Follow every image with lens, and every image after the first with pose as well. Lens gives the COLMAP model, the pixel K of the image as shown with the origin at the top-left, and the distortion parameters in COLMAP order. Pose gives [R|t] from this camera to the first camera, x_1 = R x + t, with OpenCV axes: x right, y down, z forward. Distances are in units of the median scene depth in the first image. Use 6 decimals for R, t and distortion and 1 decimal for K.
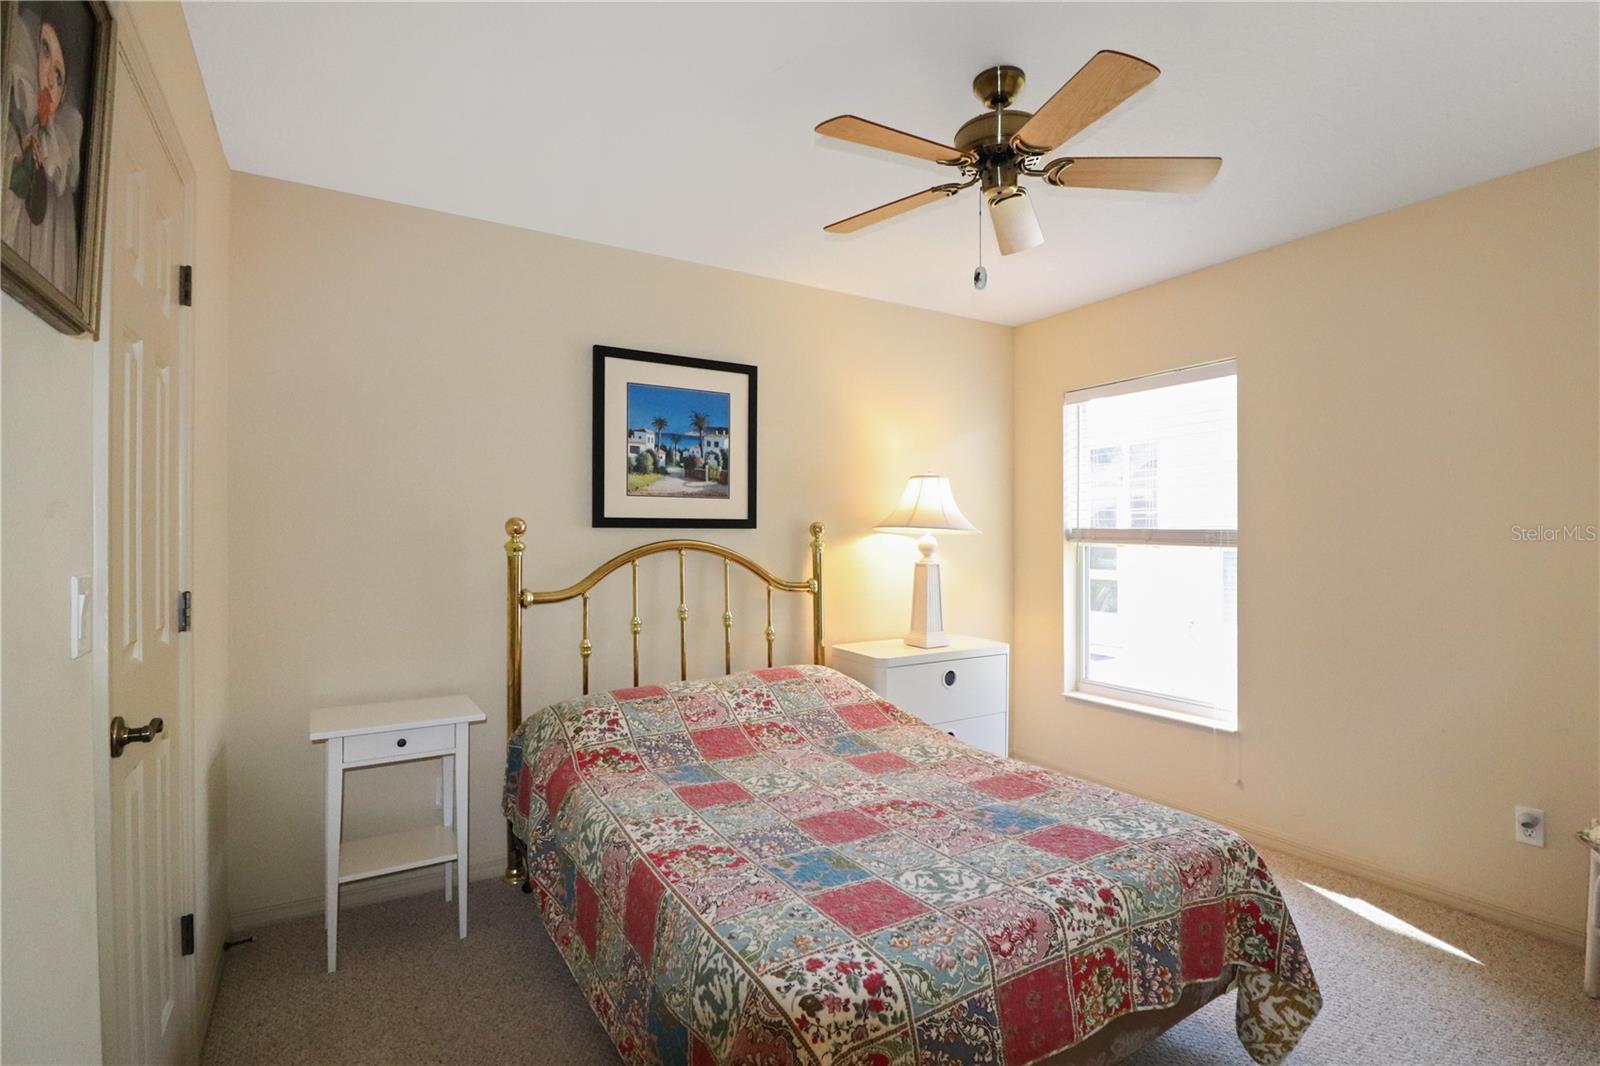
lens RADIAL K [[731.2, 0, 794.1], [0, 731.2, 510.6], [0, 0, 1]] dist [0.001189, -0.005706]
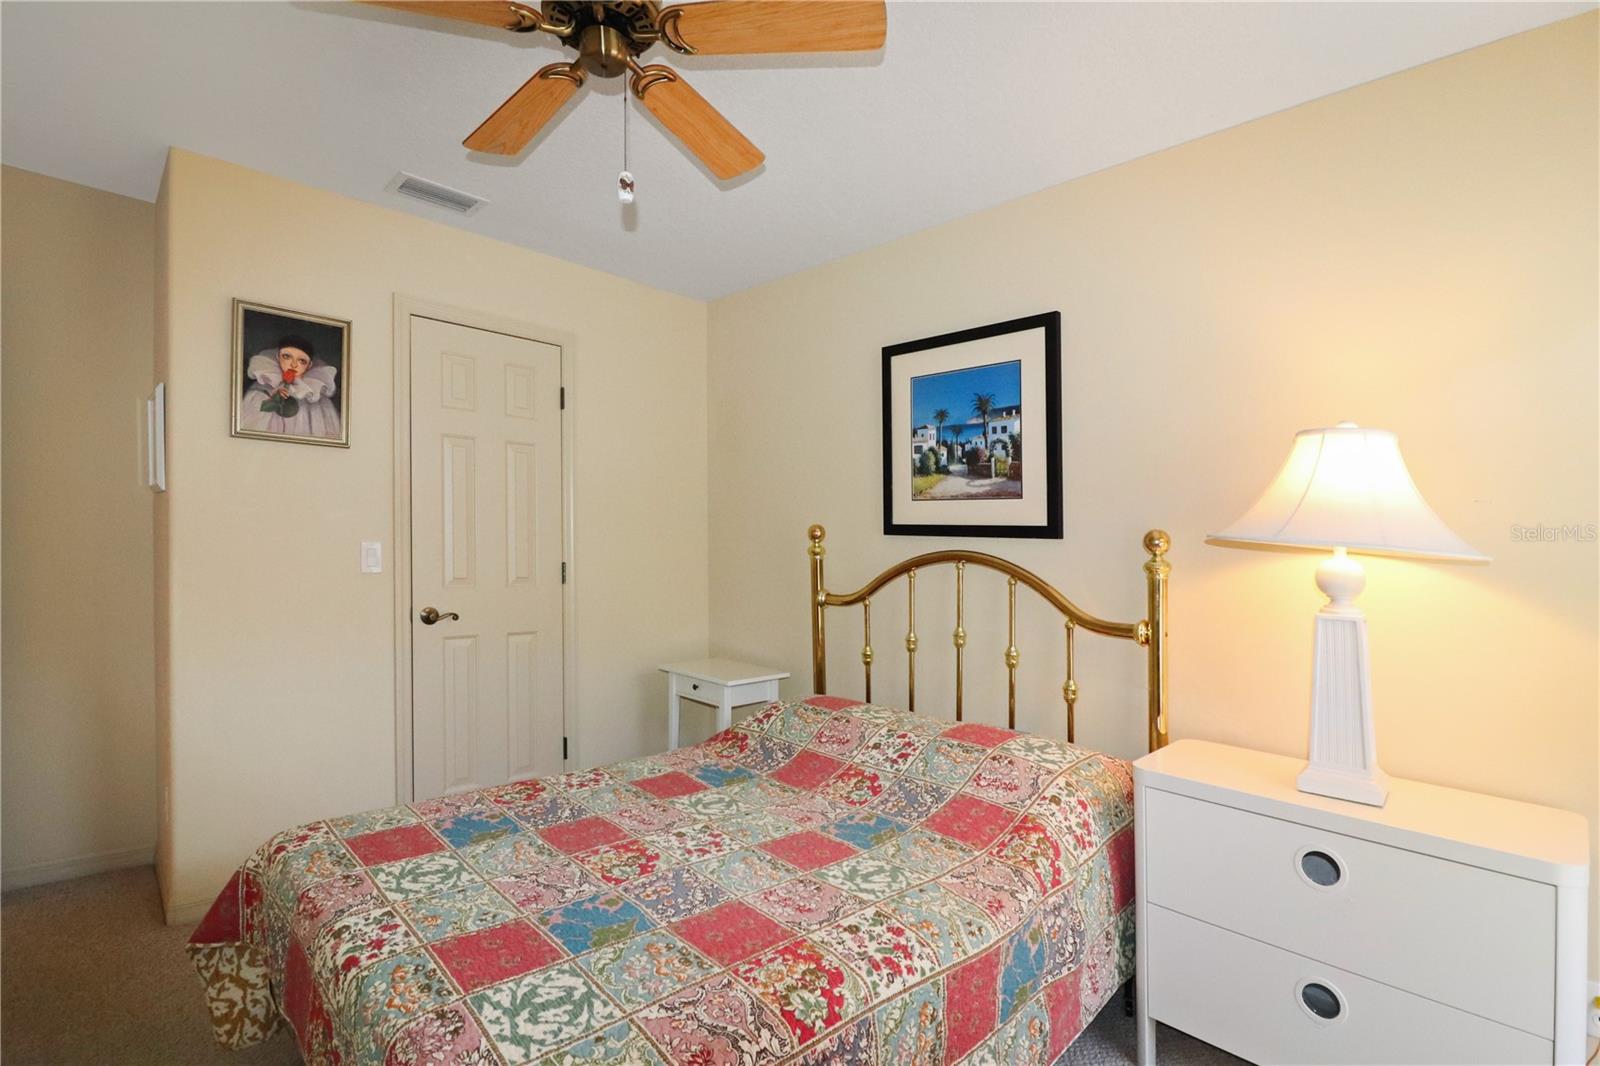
lens RADIAL K [[772.5, 0, 812.3], [0, 772.5, 539.3], [0, 0, 1]] dist [-0.002191, -0.007110]
pose [[0.225706, 0.004328, -0.974186, 0.674778], [-0.000749, 0.999991, 0.004269, 0.023627], [0.974195, -0.000234, 0.225707, 0.642392]]
